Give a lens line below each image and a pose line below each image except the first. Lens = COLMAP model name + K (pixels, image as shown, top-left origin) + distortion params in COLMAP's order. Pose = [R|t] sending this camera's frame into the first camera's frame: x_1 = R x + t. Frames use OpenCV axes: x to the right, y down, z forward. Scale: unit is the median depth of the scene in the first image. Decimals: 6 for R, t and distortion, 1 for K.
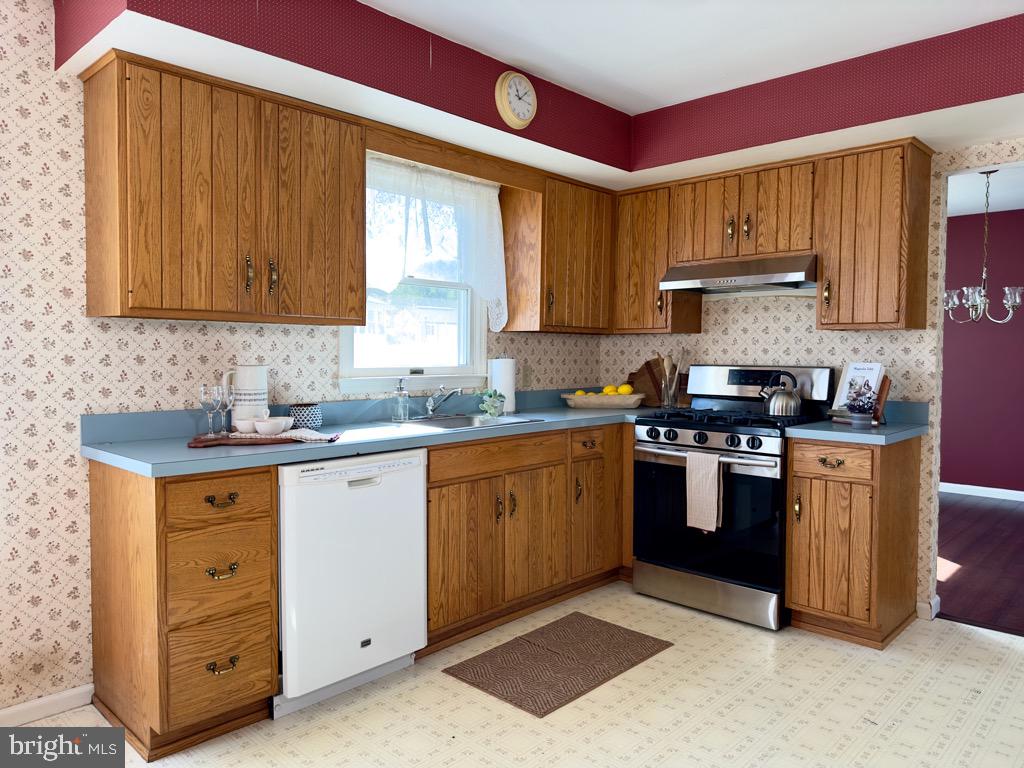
lens RADIAL K [[705.1, 0, 511.6], [0, 705.1, 436.6], [0, 0, 1]] dist [0.002592, -0.005249]
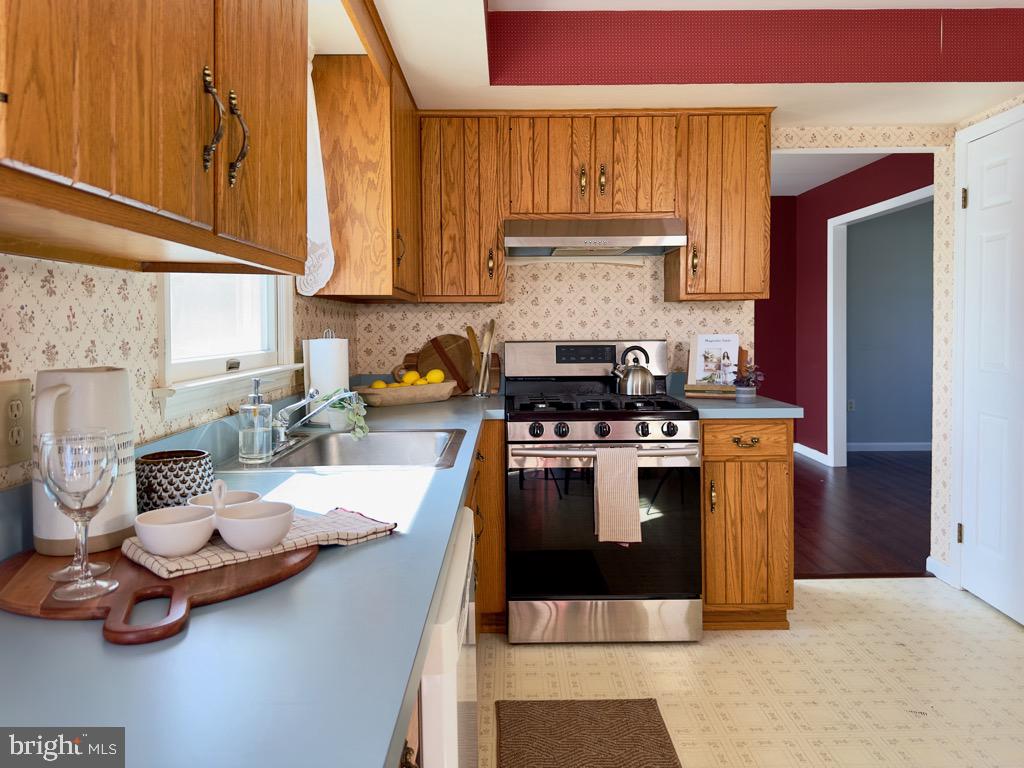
lens RADIAL K [[723.8, 0, 512.0], [0, 723.8, 384.0], [0, 0, 1]] dist [0.129372, -0.180801]
pose [[0.713778, -0.064270, 0.697417, -0.389889], [0.093096, 0.995651, -0.003525, -0.057763], [-0.694157, 0.067443, 0.716657, 0.465121]]
